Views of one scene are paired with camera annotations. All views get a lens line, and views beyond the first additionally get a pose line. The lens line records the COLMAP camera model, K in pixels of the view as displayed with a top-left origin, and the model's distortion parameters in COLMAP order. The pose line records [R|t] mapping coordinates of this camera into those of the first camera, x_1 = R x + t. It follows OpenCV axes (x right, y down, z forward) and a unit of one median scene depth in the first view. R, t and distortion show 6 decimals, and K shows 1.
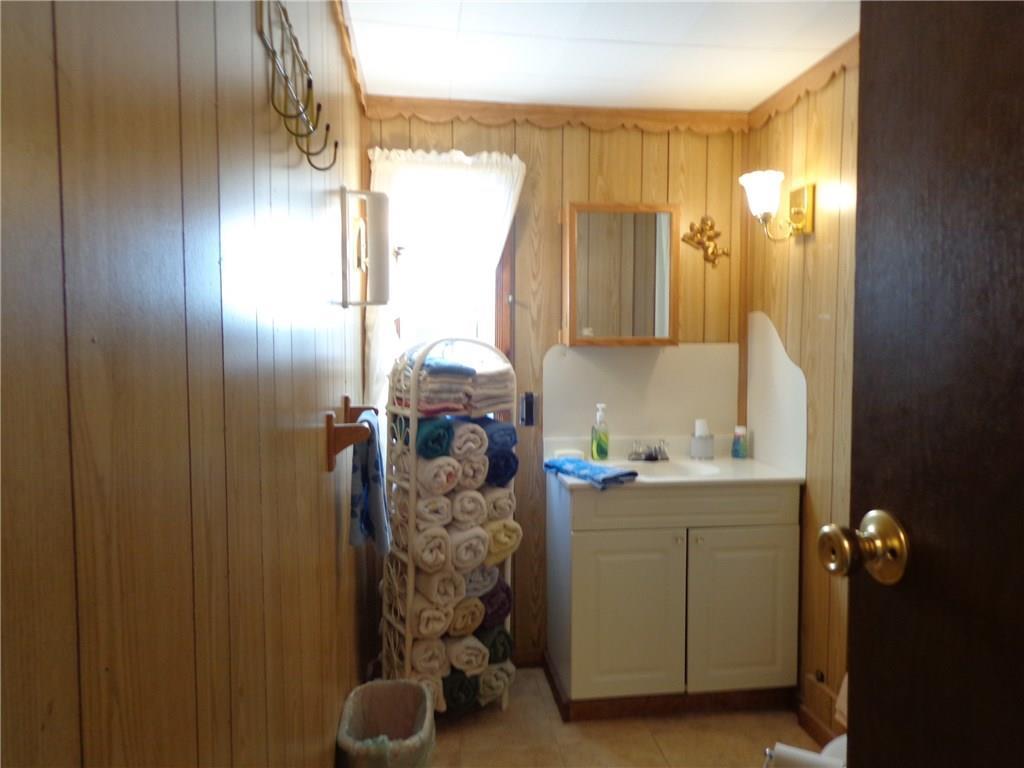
lens RADIAL K [[716.8, 0, 519.4], [0, 716.8, 383.4], [0, 0, 1]] dist [-0.002283, 0.008841]
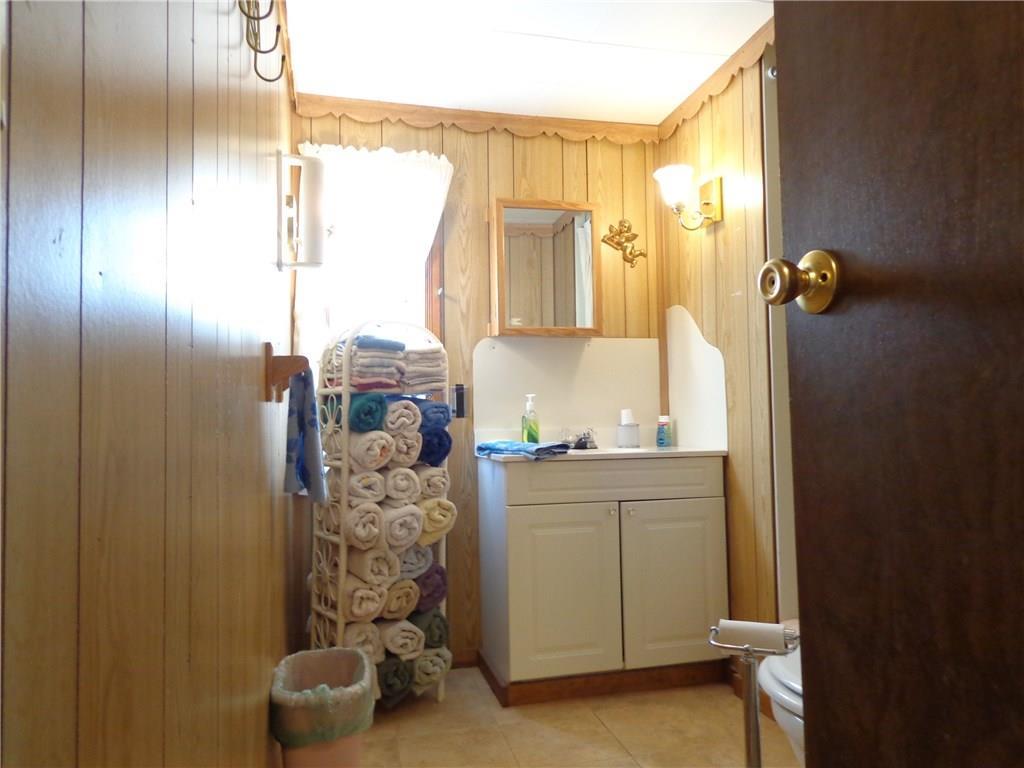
lens RADIAL K [[716.8, 0, 519.4], [0, 716.8, 383.4], [0, 0, 1]] dist [-0.002283, 0.008841]
pose [[0.993273, -0.012724, 0.115095, -0.021830], [0.024553, 0.994486, -0.101951, 0.134310], [-0.113163, 0.104091, 0.988109, -0.009726]]
